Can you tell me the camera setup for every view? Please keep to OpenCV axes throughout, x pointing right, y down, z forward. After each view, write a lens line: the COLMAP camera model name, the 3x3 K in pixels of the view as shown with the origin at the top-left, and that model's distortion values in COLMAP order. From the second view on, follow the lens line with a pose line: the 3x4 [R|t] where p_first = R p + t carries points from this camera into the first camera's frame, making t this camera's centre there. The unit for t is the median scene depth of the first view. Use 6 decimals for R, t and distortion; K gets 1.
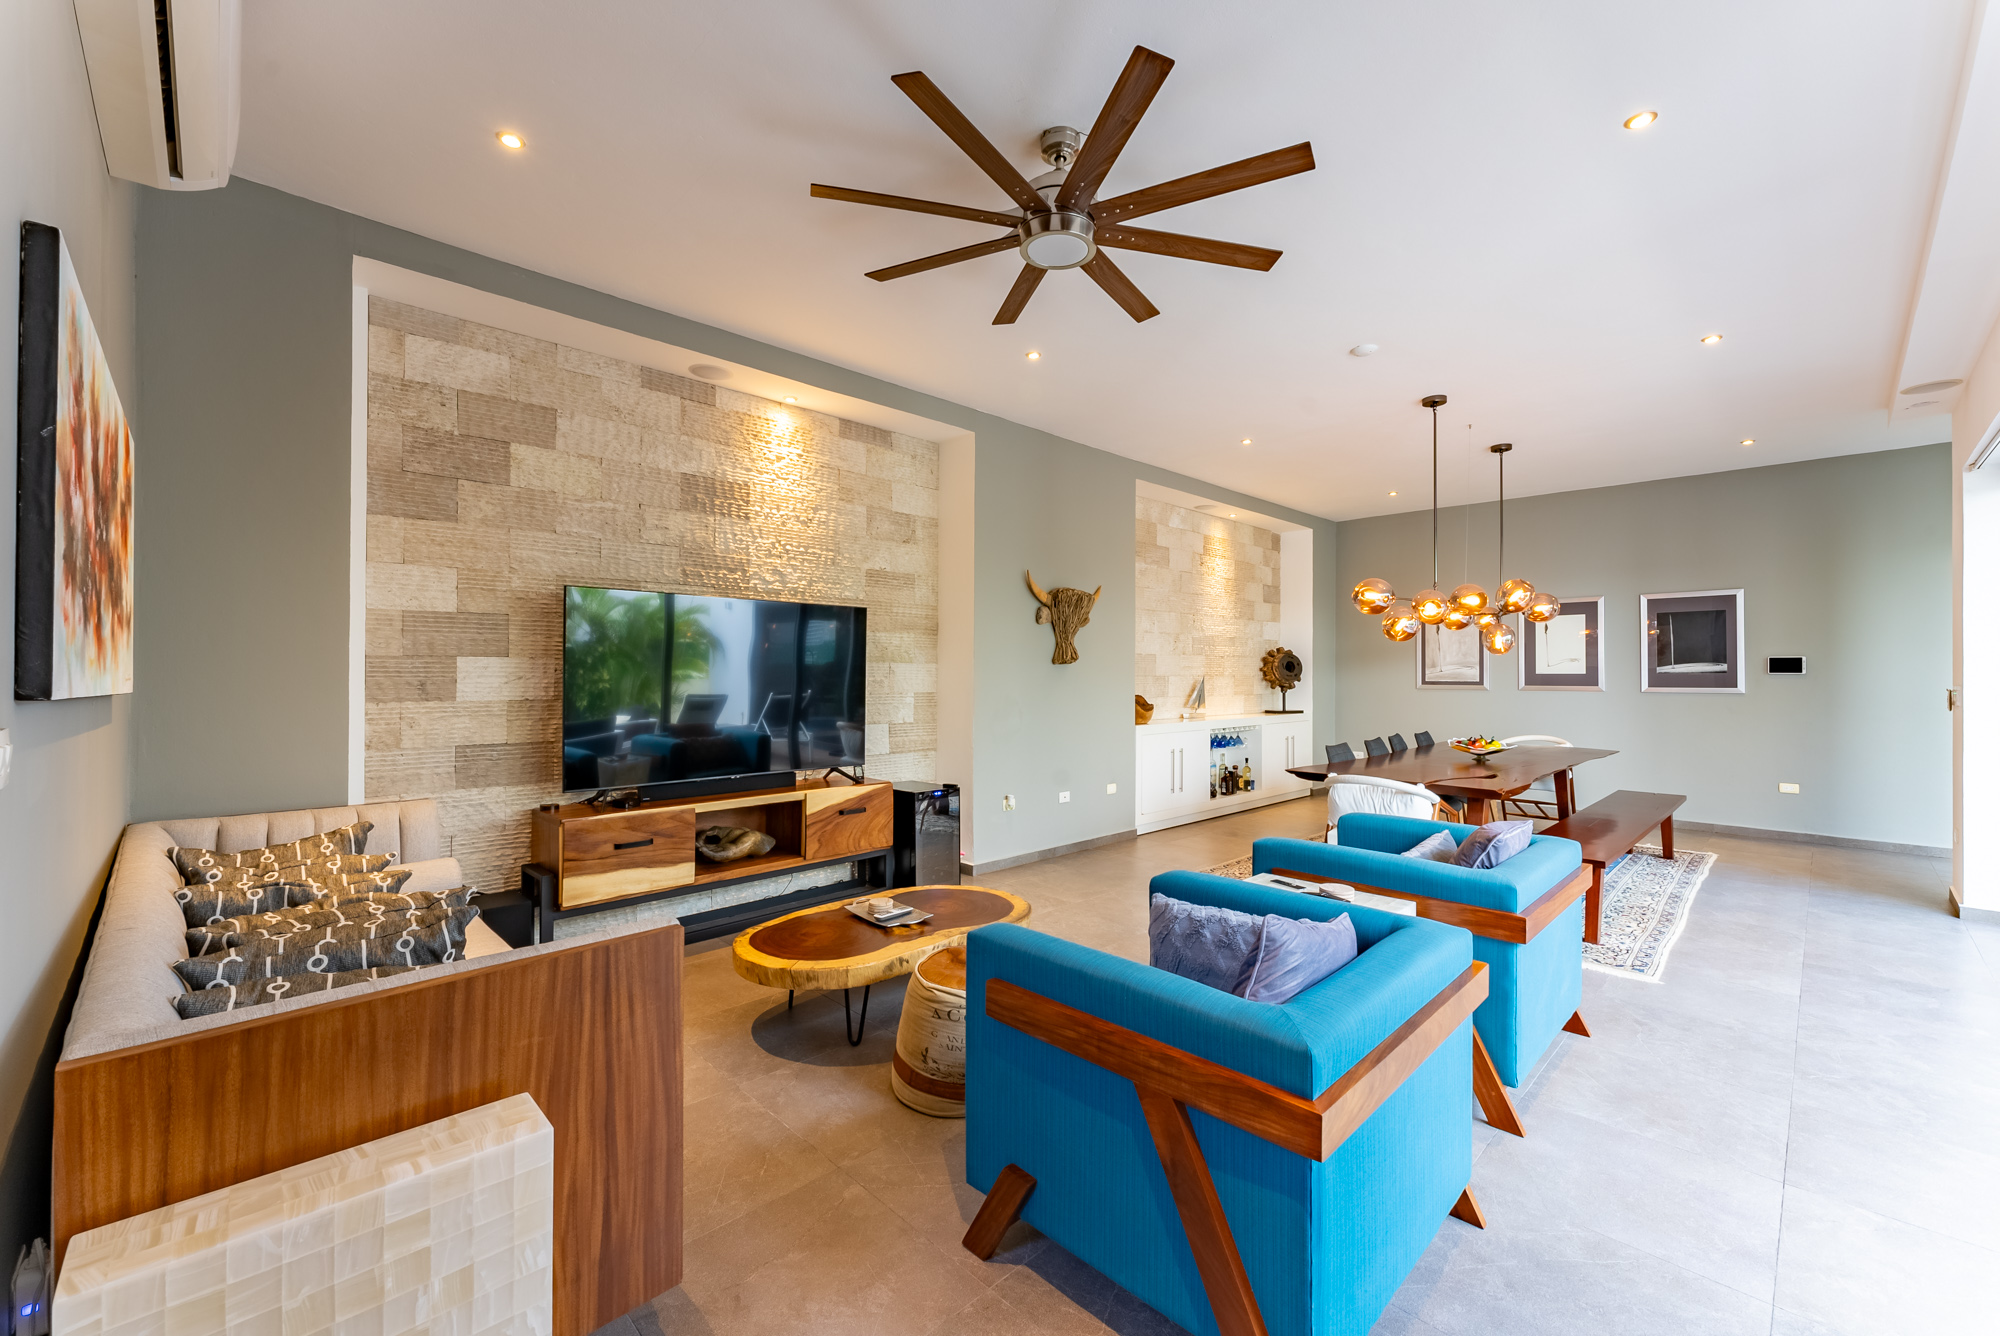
lens RADIAL K [[803.3, 0, 1000.0], [0, 803.3, 668.0], [0, 0, 1]] dist [-0.000131, -0.000151]
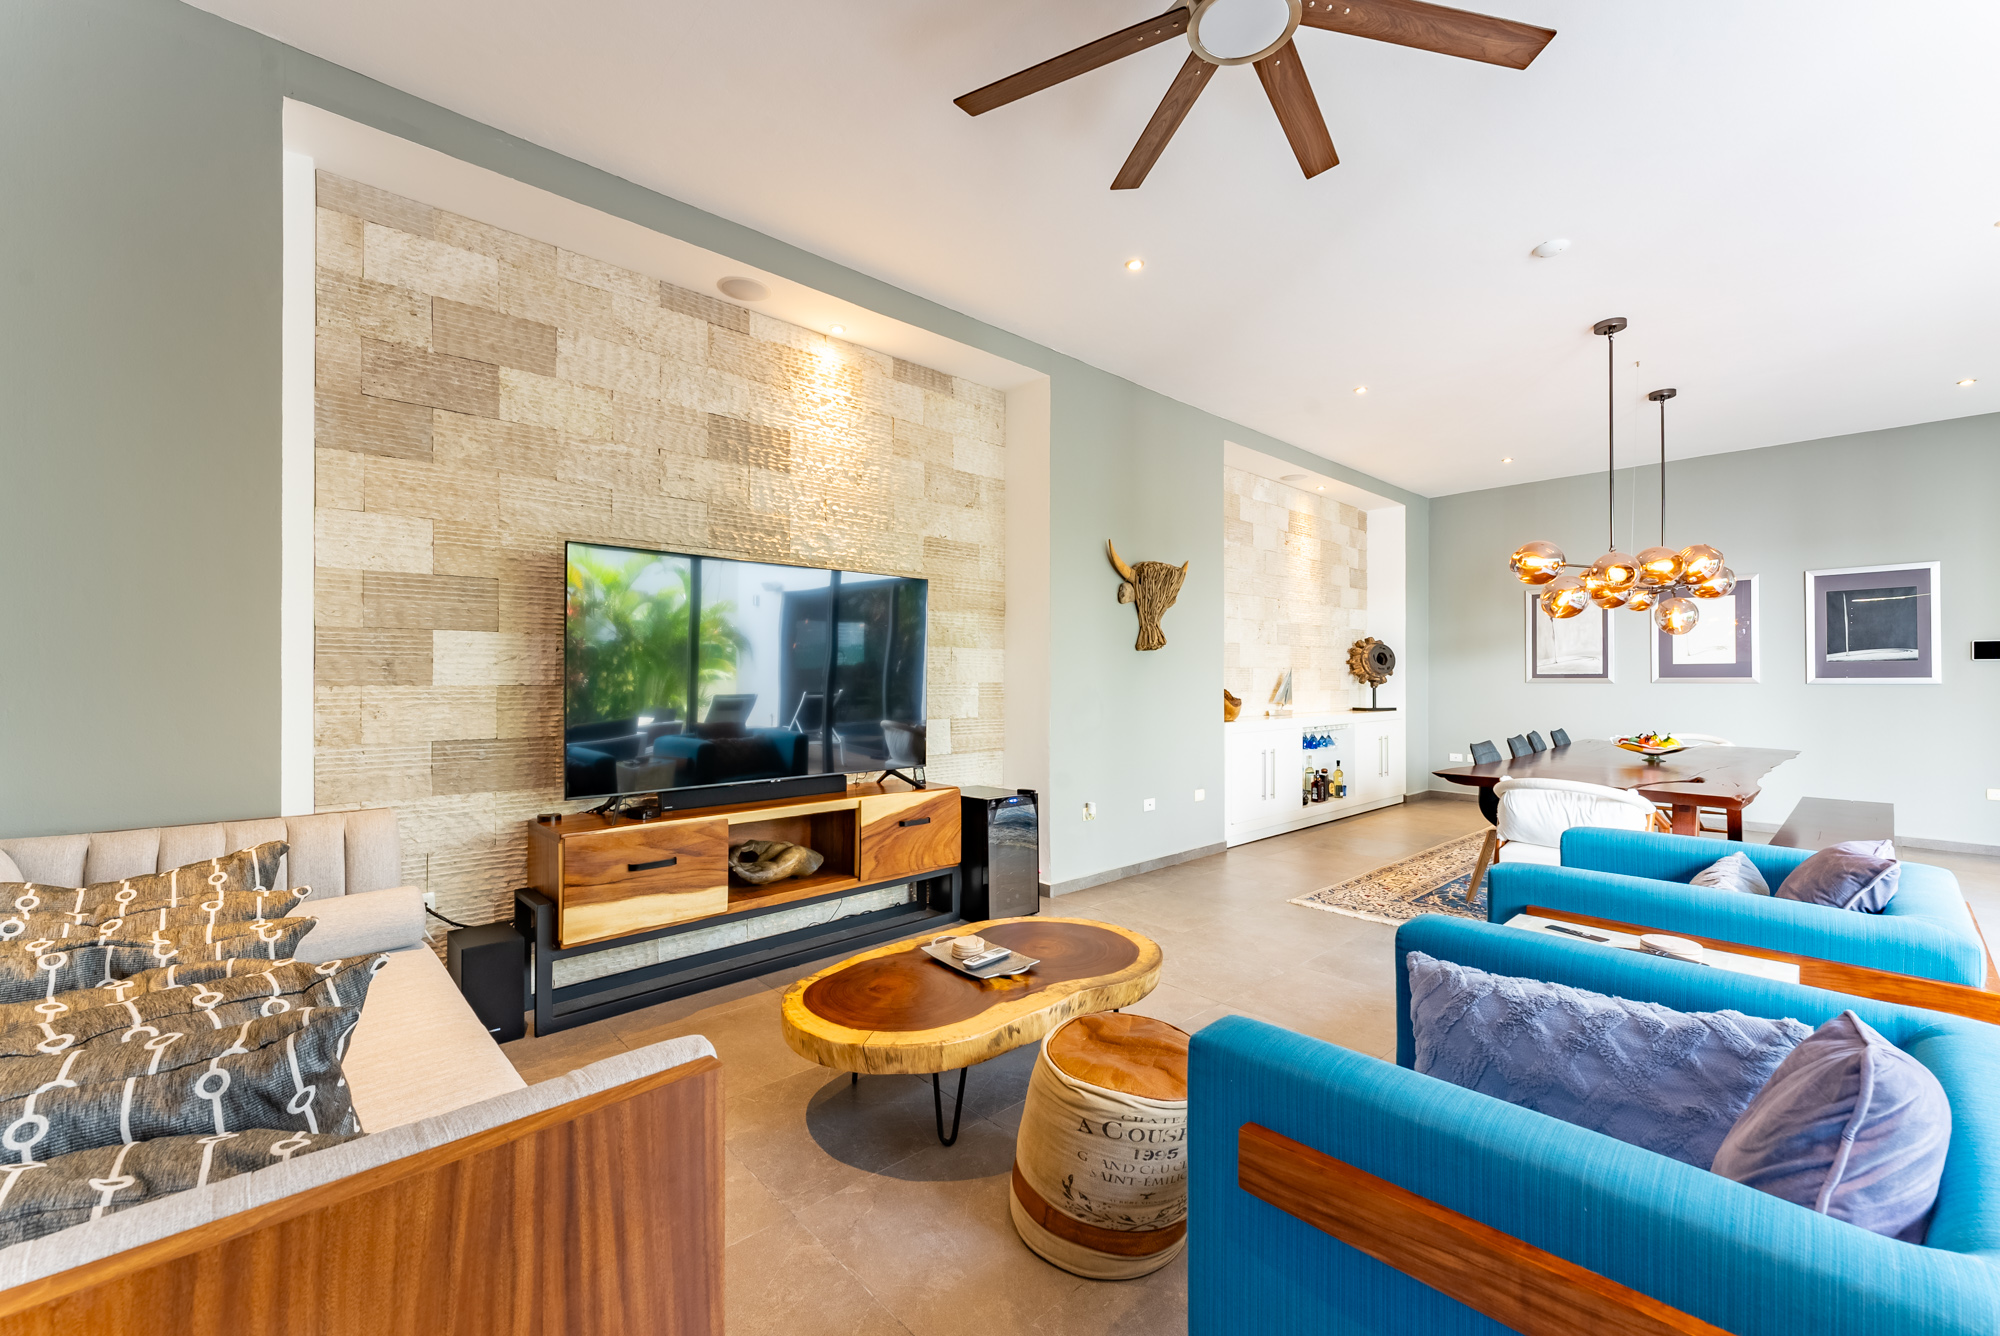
lens RADIAL K [[808.1, 0, 1002.8], [0, 808.1, 674.9], [0, 0, 1]] dist [0.000065, 0.000383]
pose [[0.999605, -0.003607, -0.027876, -0.081086], [0.003671, 0.999991, 0.002246, 0.029022], [0.027867, -0.002348, 0.999609, 0.197895]]
